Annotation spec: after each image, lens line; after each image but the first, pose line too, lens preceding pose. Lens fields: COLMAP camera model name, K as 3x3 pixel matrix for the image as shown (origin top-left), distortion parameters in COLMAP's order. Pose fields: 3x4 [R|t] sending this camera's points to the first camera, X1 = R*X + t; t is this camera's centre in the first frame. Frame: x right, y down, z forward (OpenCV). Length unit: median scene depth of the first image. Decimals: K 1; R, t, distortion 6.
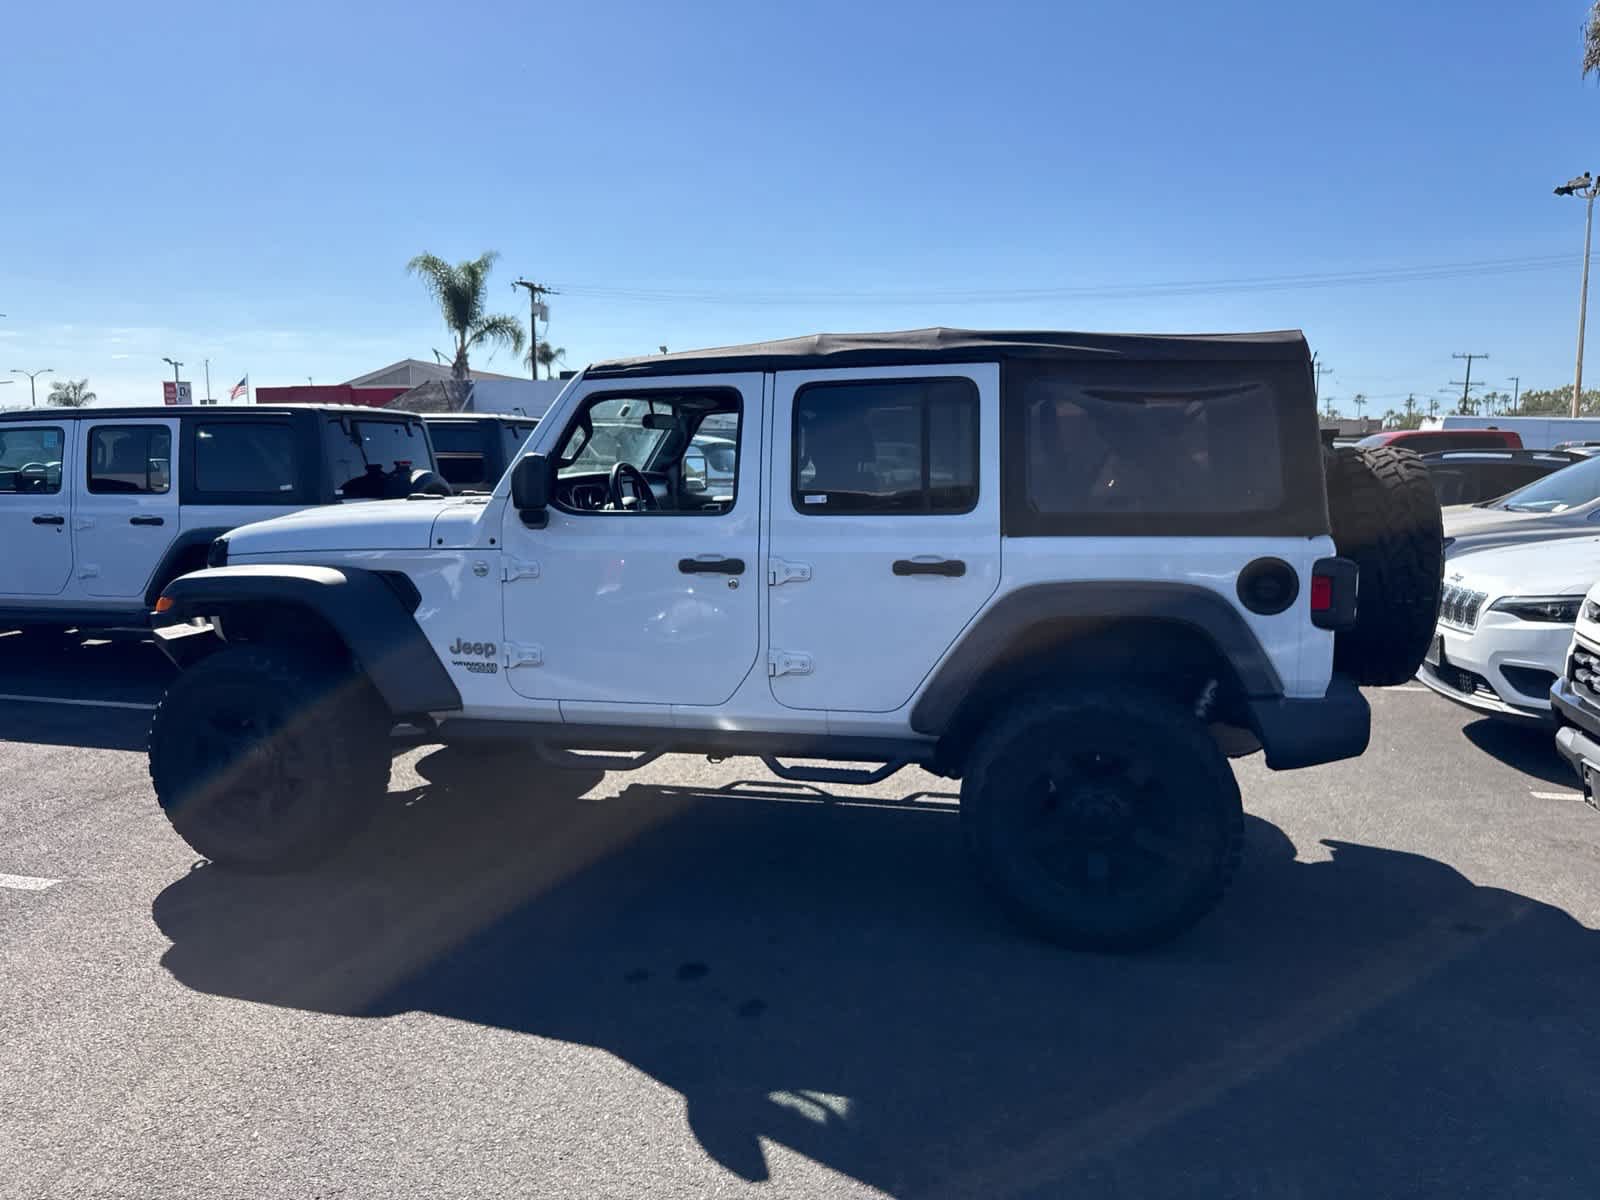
lens RADIAL K [[1146.5, 0, 773.3], [0, 1146.5, 583.4], [0, 0, 1]] dist [0.026397, -0.035849]
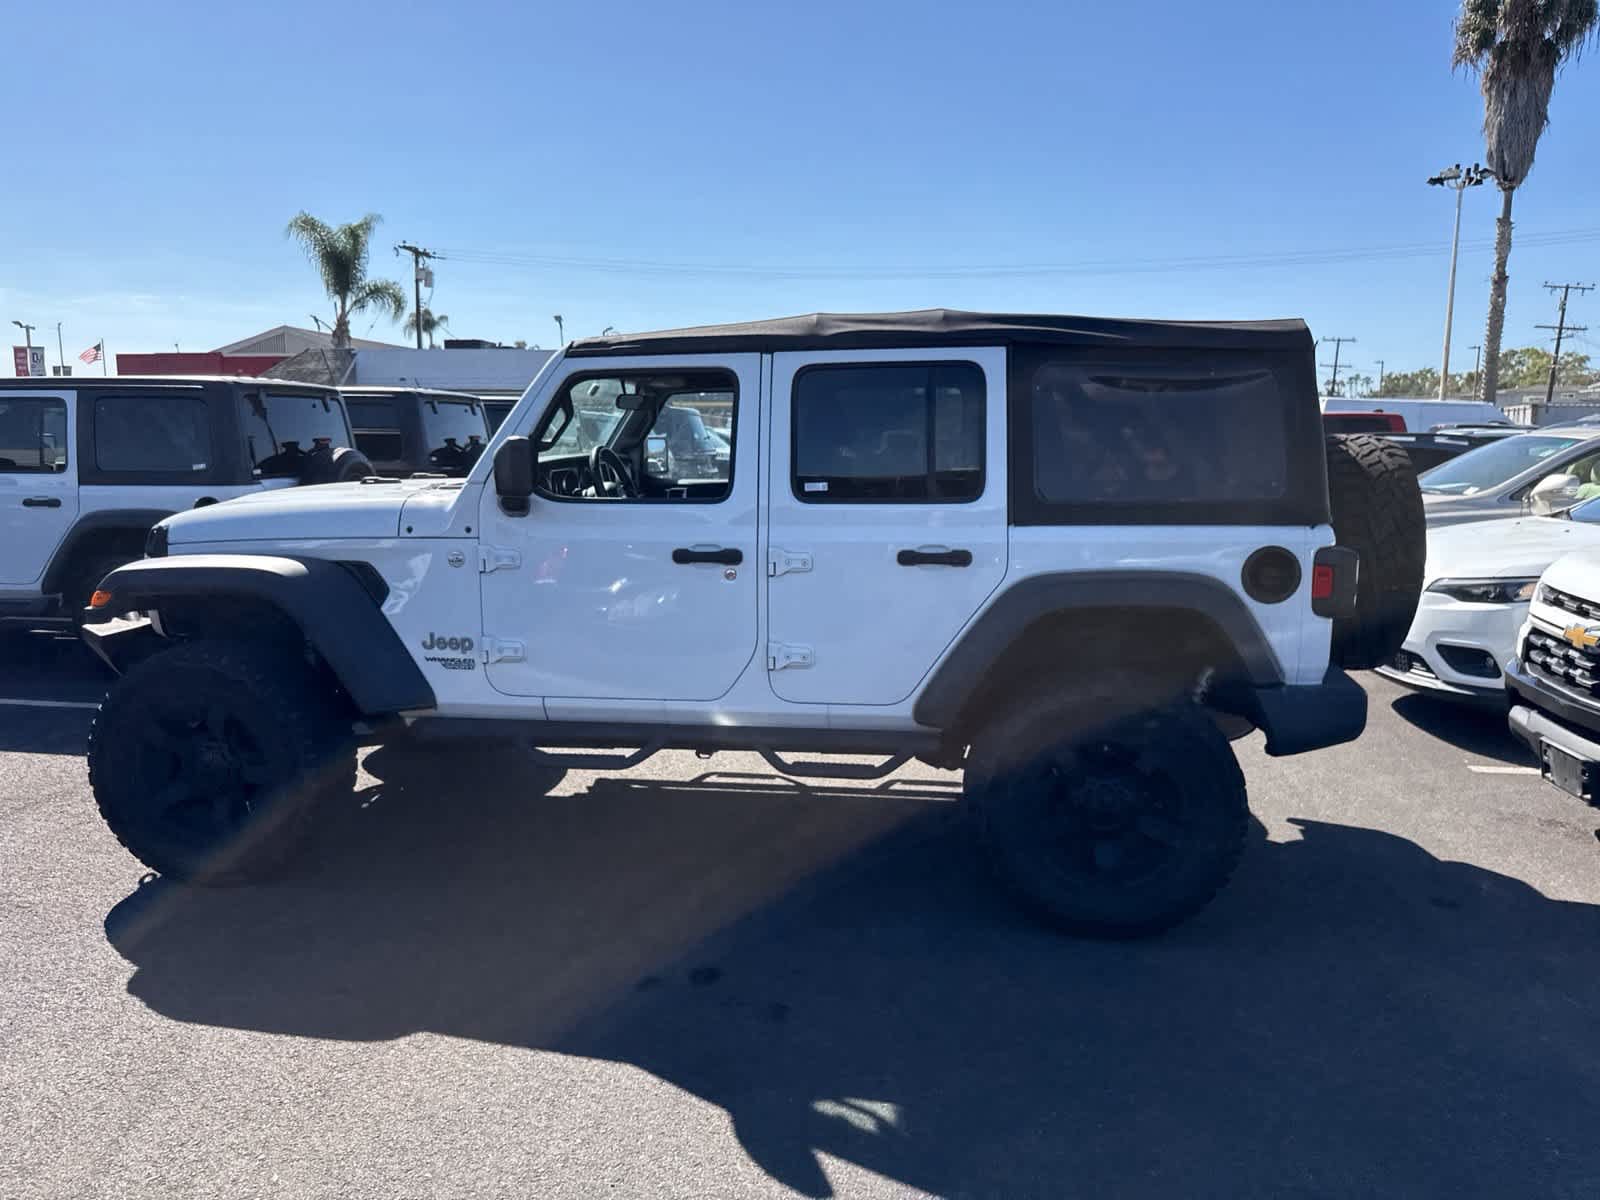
lens RADIAL K [[1154.7, 0, 781.4], [0, 1154.7, 598.9], [0, 0, 1]] dist [0.003448, -0.006329]
pose [[0.994970, -0.007663, 0.099884, -0.083289], [0.004202, 0.999385, 0.034812, -0.011795], [-0.100090, -0.034218, 0.994390, 0.030800]]
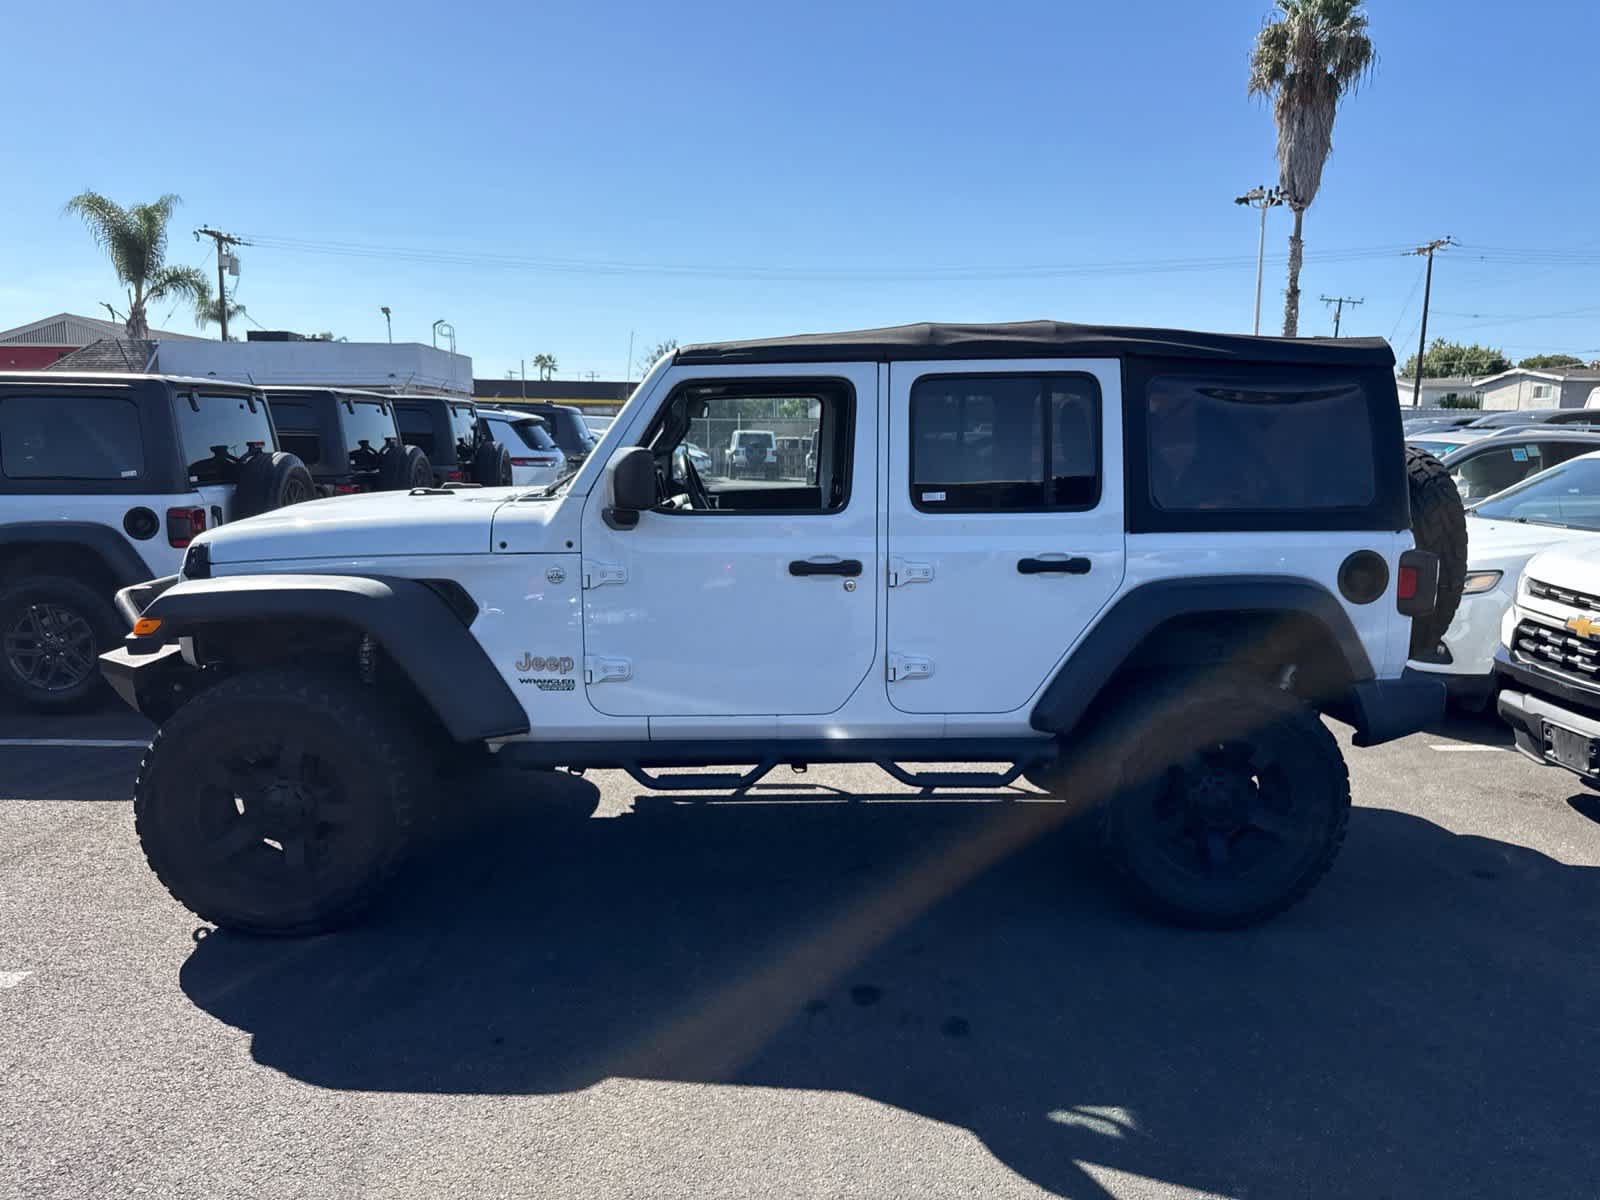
lens RADIAL K [[1153.1, 0, 798.1], [0, 1153.1, 603.6], [0, 0, 1]] dist [0.004909, -0.008641]
pose [[0.964432, -0.029889, 0.262637, -0.304416], [0.019494, 0.998923, 0.042097, -0.024204], [-0.263612, -0.035480, 0.963976, 0.085458]]
